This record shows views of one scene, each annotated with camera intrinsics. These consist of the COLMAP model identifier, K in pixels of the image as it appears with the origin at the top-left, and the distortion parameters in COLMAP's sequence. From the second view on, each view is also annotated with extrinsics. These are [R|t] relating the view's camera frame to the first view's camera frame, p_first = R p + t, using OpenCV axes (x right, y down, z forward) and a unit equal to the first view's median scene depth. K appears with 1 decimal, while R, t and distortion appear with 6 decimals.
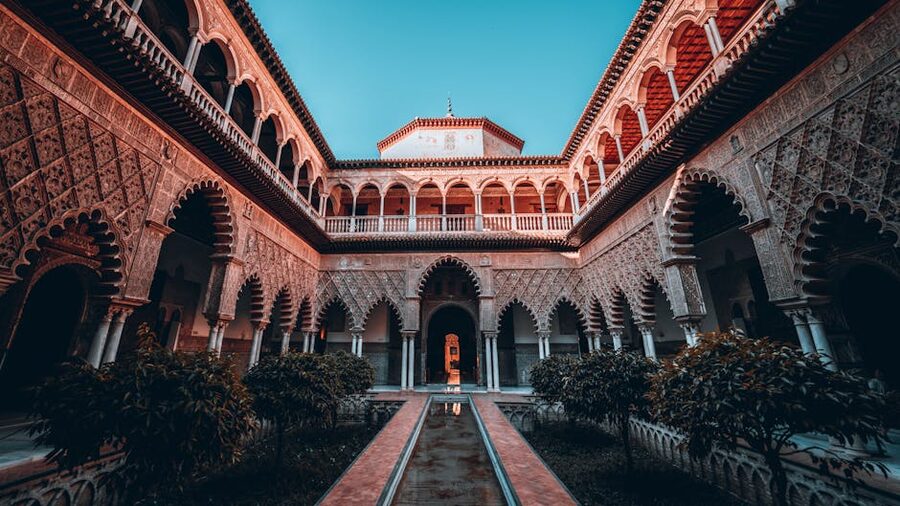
lens RADIAL K [[265.1, 0, 439.8], [0, 265.1, 251.9], [0, 0, 1]] dist [-0.024821, 0.000014]
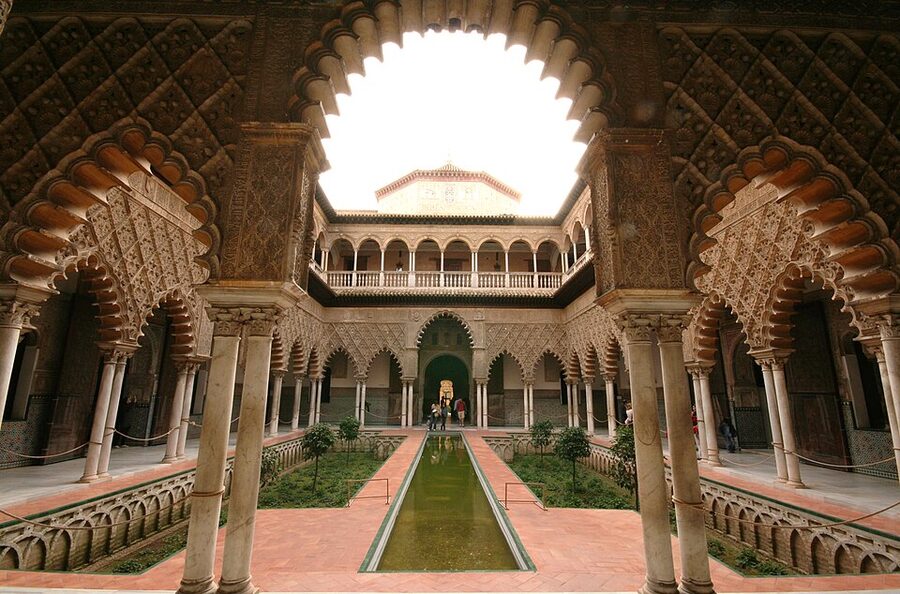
lens RADIAL K [[433.9, 0, 450.0], [0, 433.9, 297.0], [0, 0, 1]] dist [-0.071361, -0.000258]
pose [[0.998455, 0.015113, 0.053470, -0.043405], [-0.022142, 0.990814, 0.133407, -0.274199], [-0.050963, -0.134385, 0.989618, -0.732382]]
